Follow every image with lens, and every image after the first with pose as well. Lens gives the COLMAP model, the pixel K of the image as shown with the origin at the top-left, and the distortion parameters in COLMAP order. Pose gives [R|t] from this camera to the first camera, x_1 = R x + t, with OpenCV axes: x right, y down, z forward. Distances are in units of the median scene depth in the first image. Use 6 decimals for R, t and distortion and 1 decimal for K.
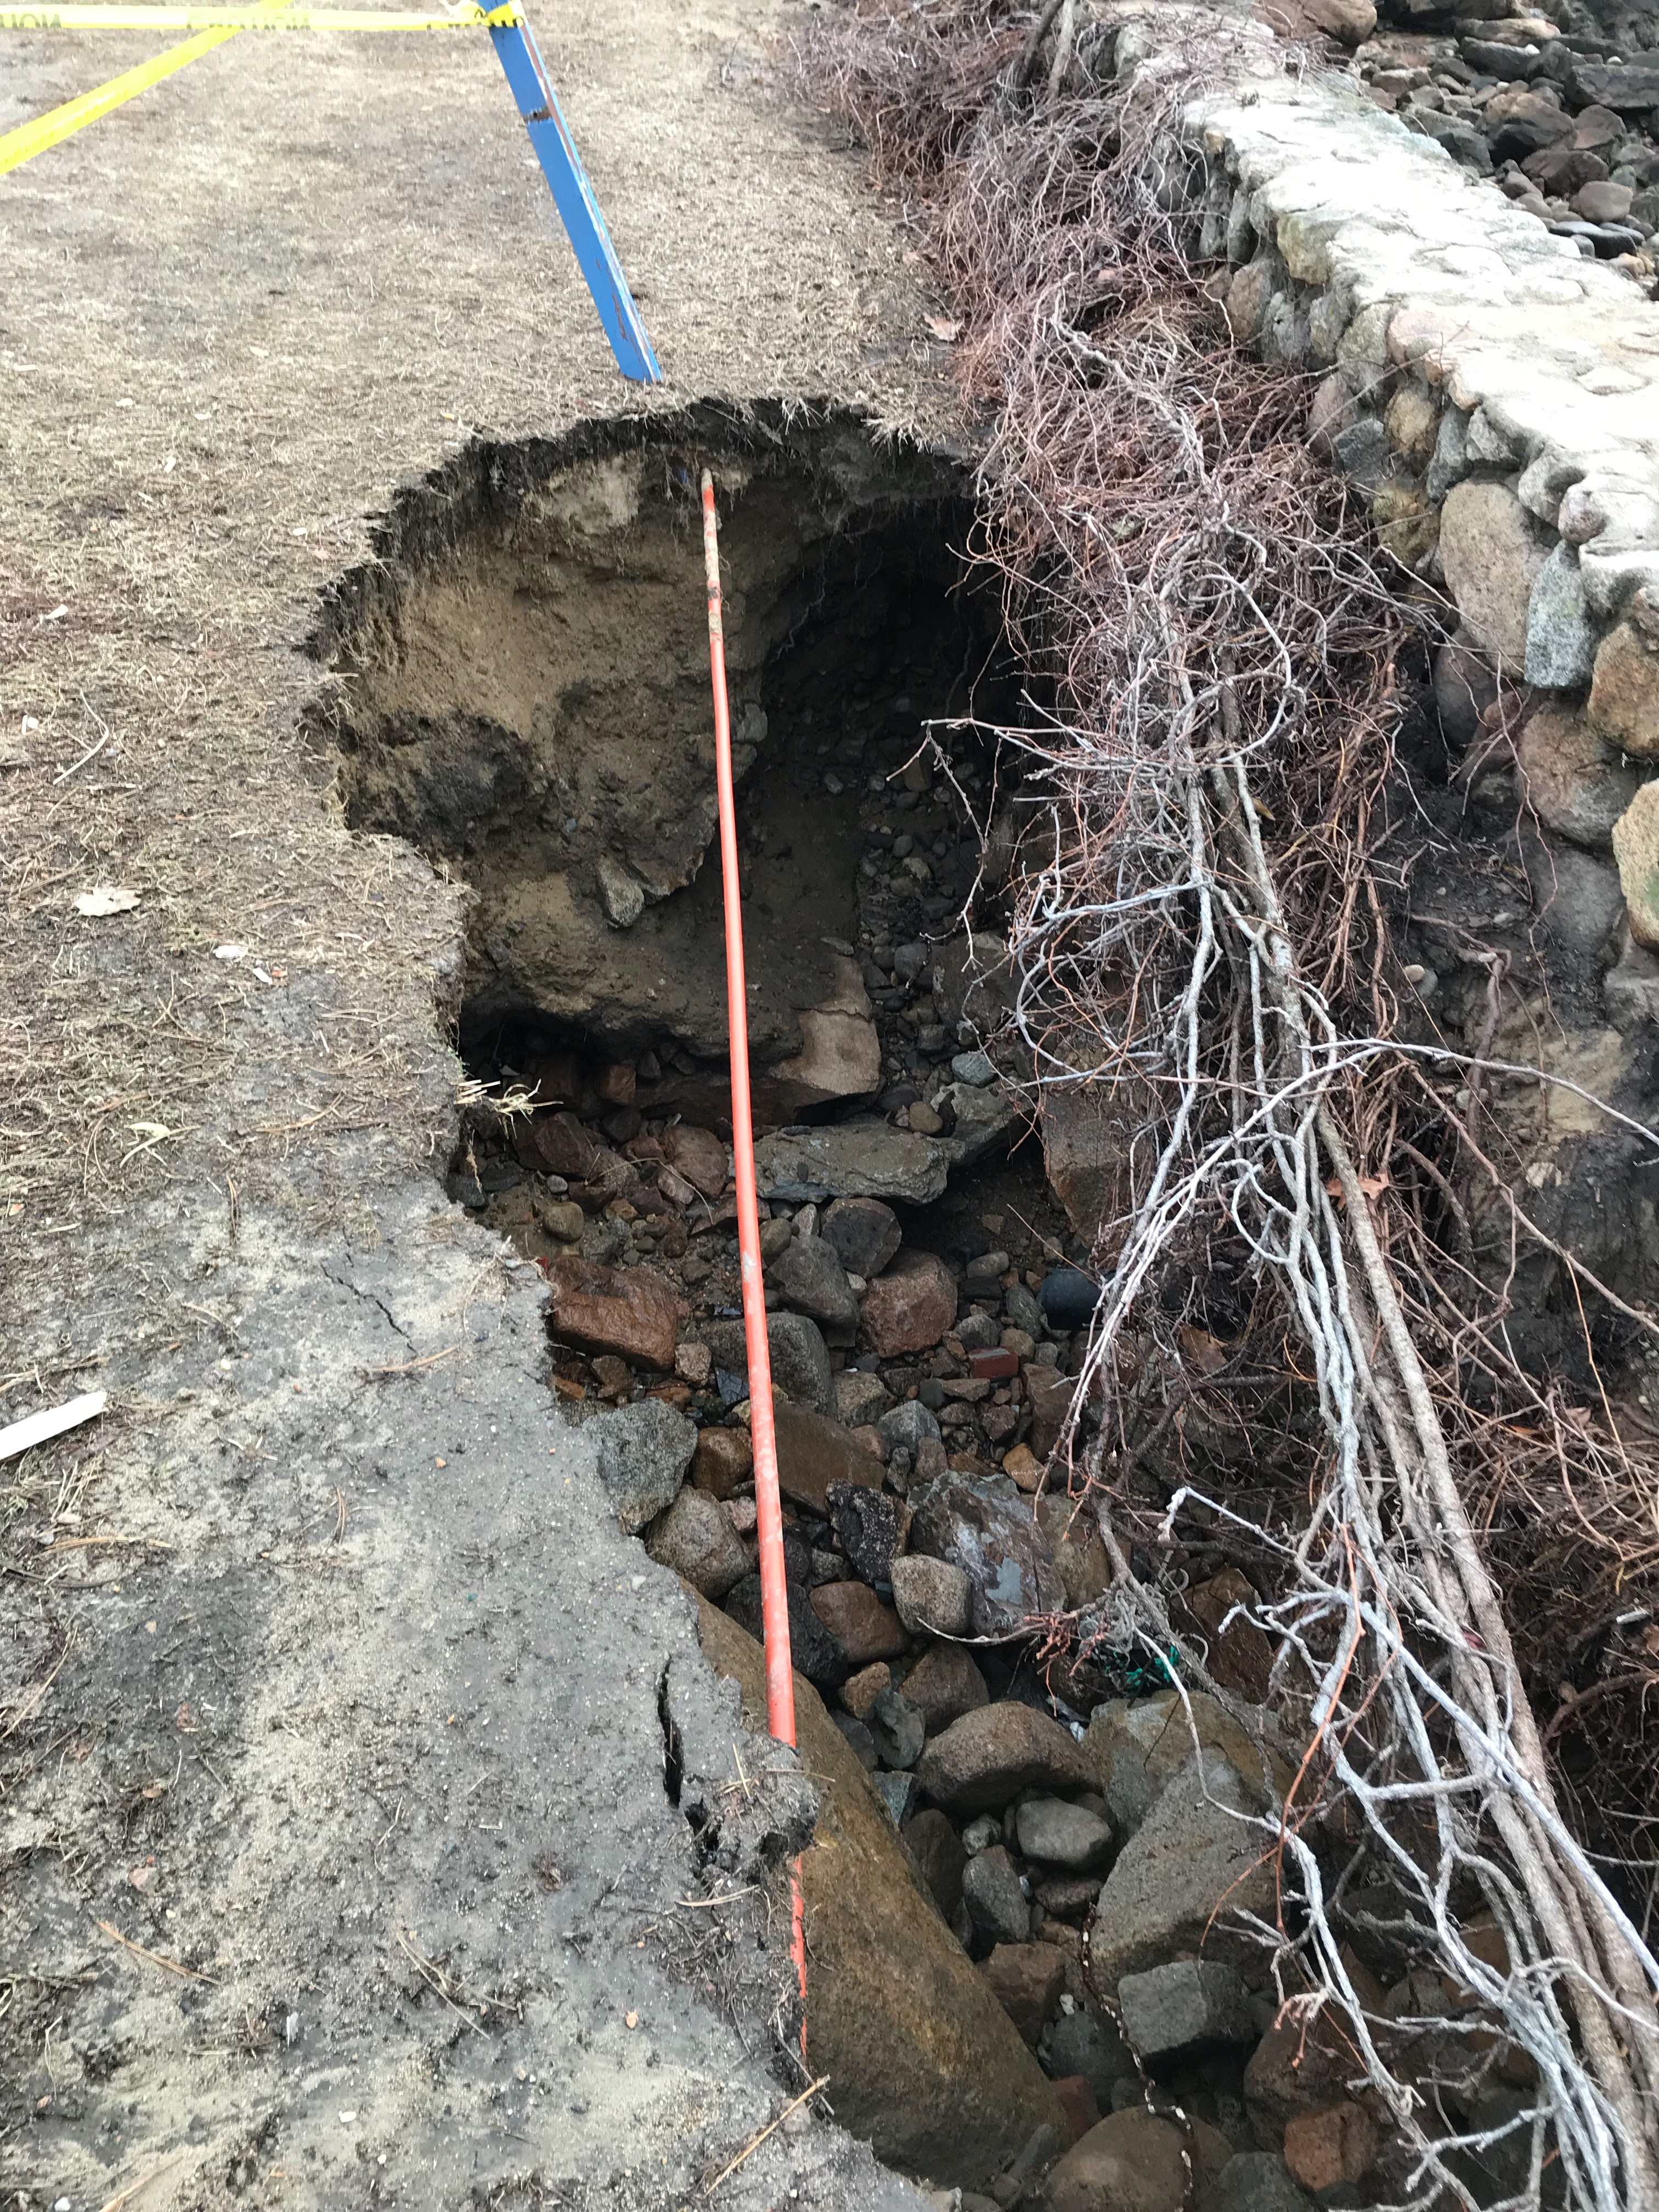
lens RADIAL K [[1793.8, 0, 854.5], [0, 1793.8, 1073.4], [0, 0, 1]] dist [0.072325, -0.082773]
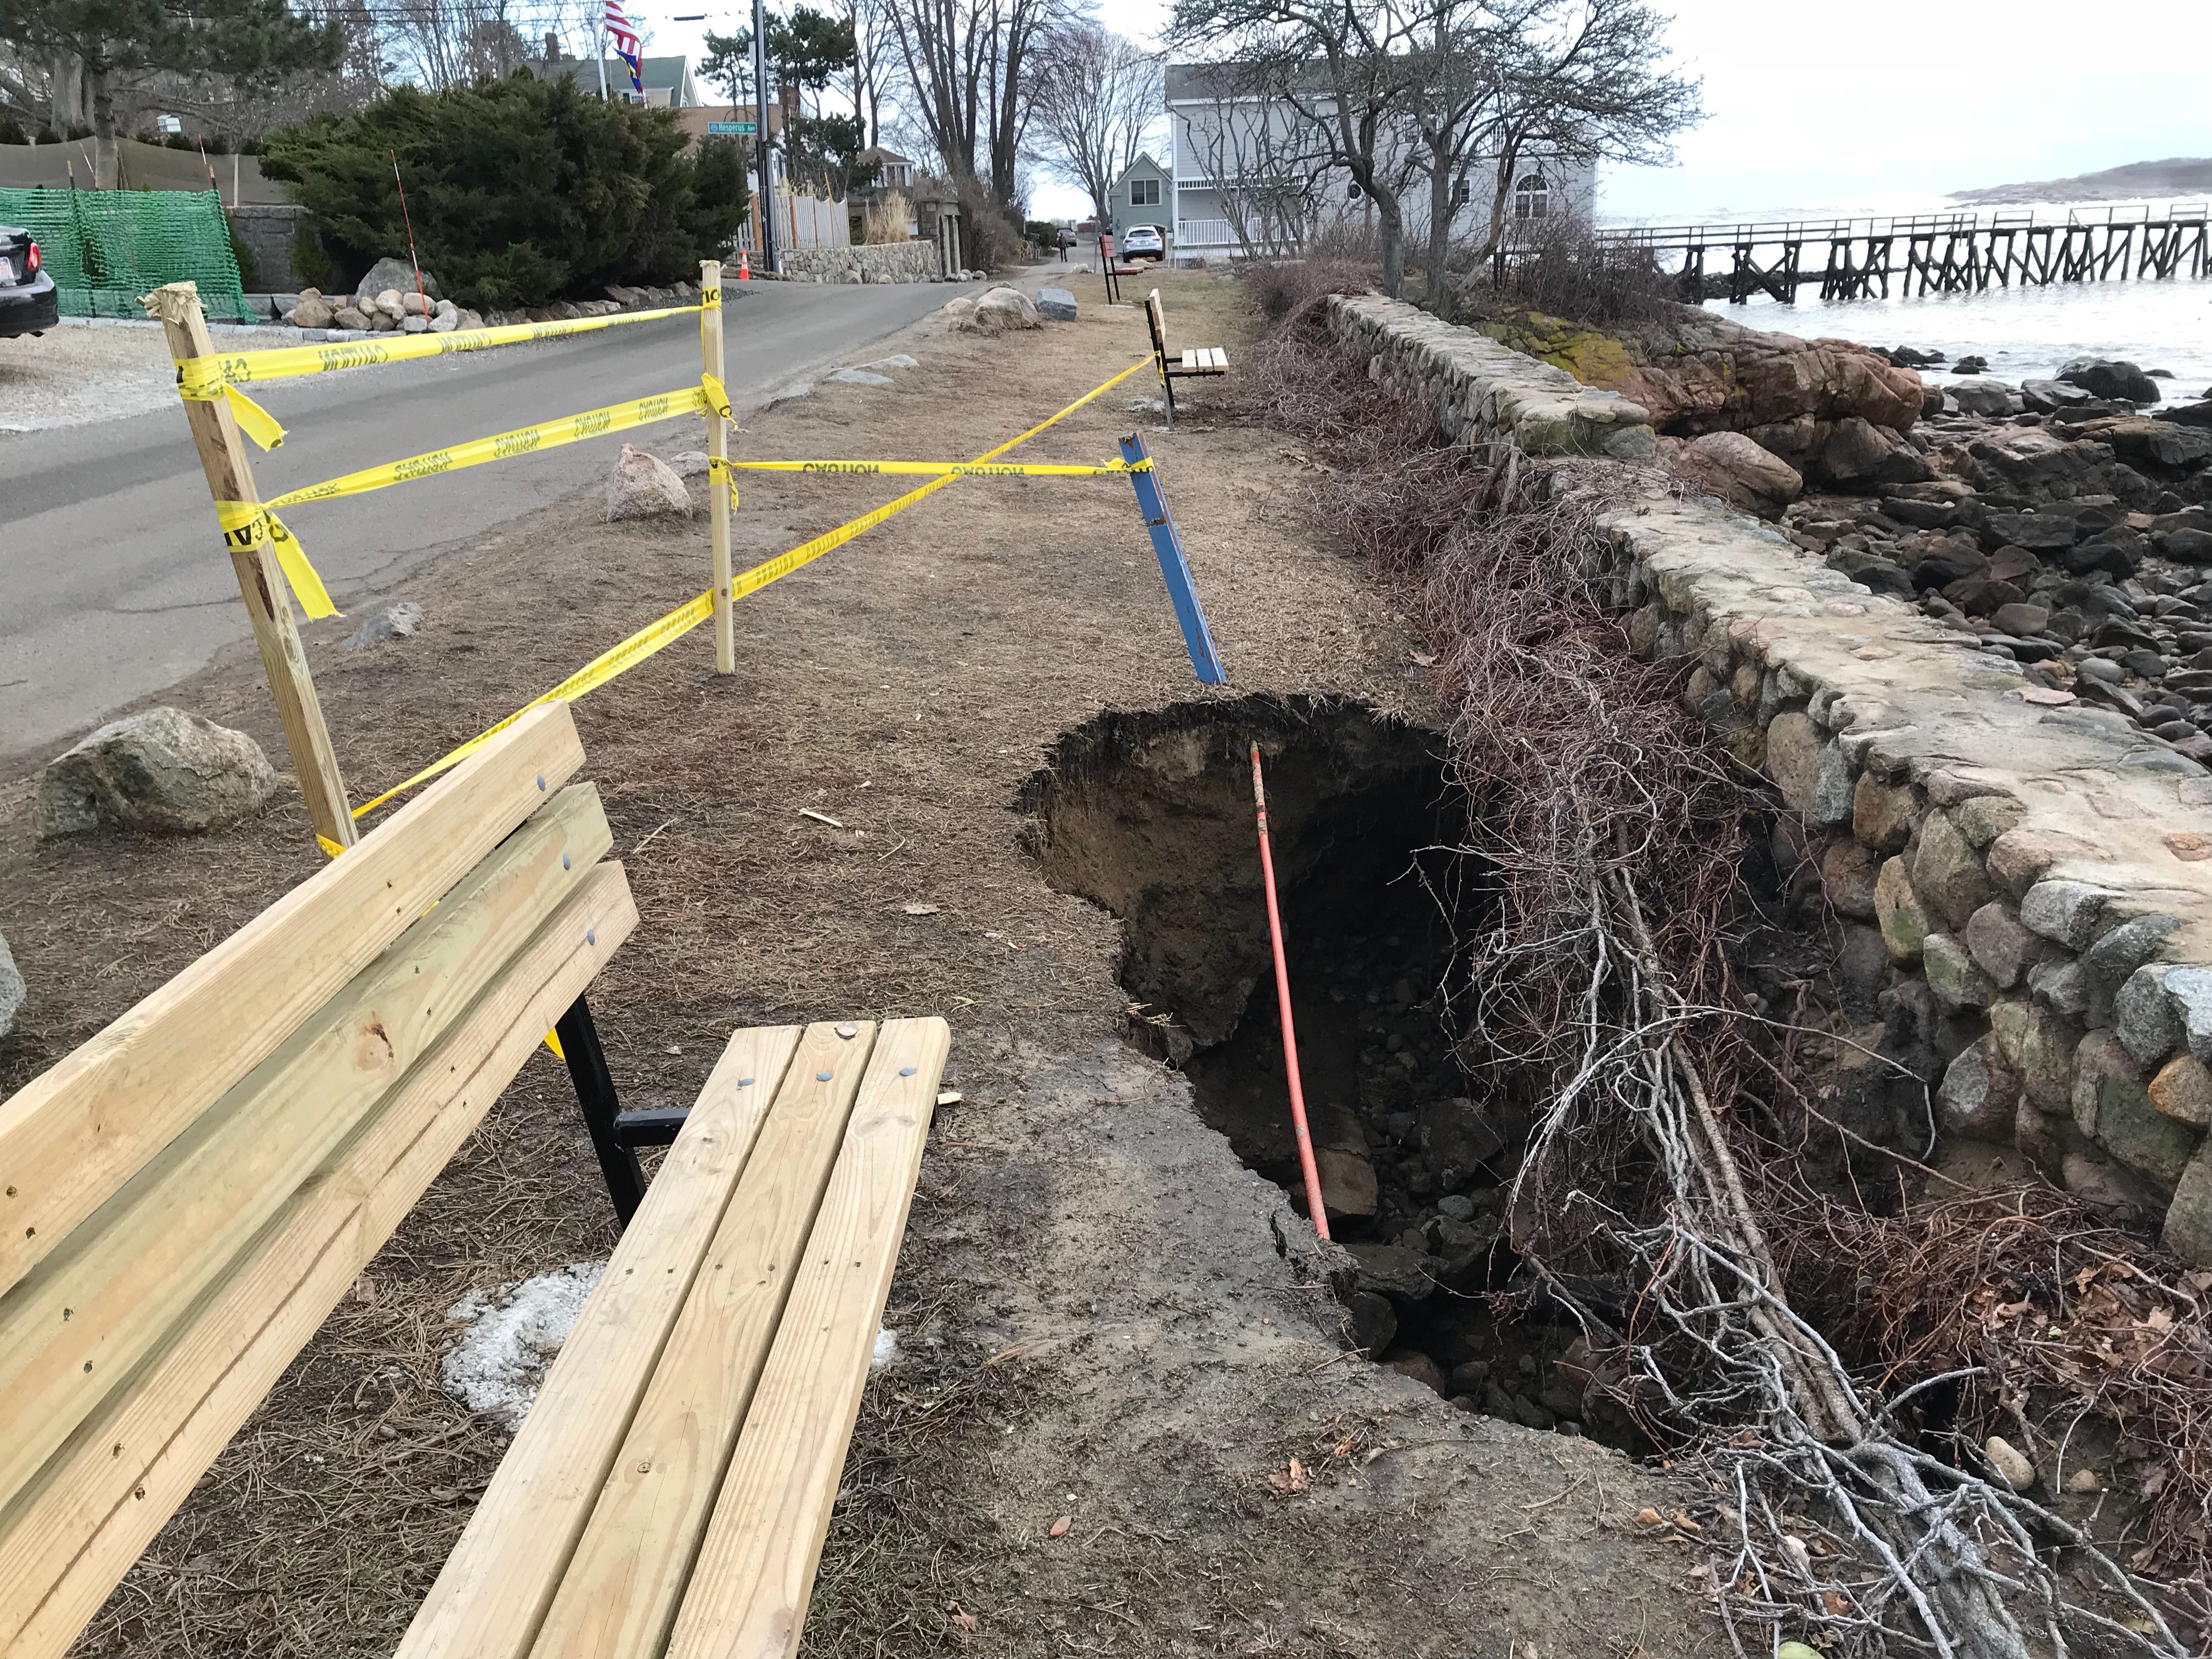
lens RADIAL K [[1793.8, 0, 1084.6], [0, 1793.8, 824.4], [0, 0, 1]] dist [0.072325, -0.082773]
pose [[0.990011, 0.011392, -0.140530, -0.021855], [-0.058645, 0.939687, -0.336969, 0.303204], [0.128216, 0.341845, 0.930969, -0.443383]]
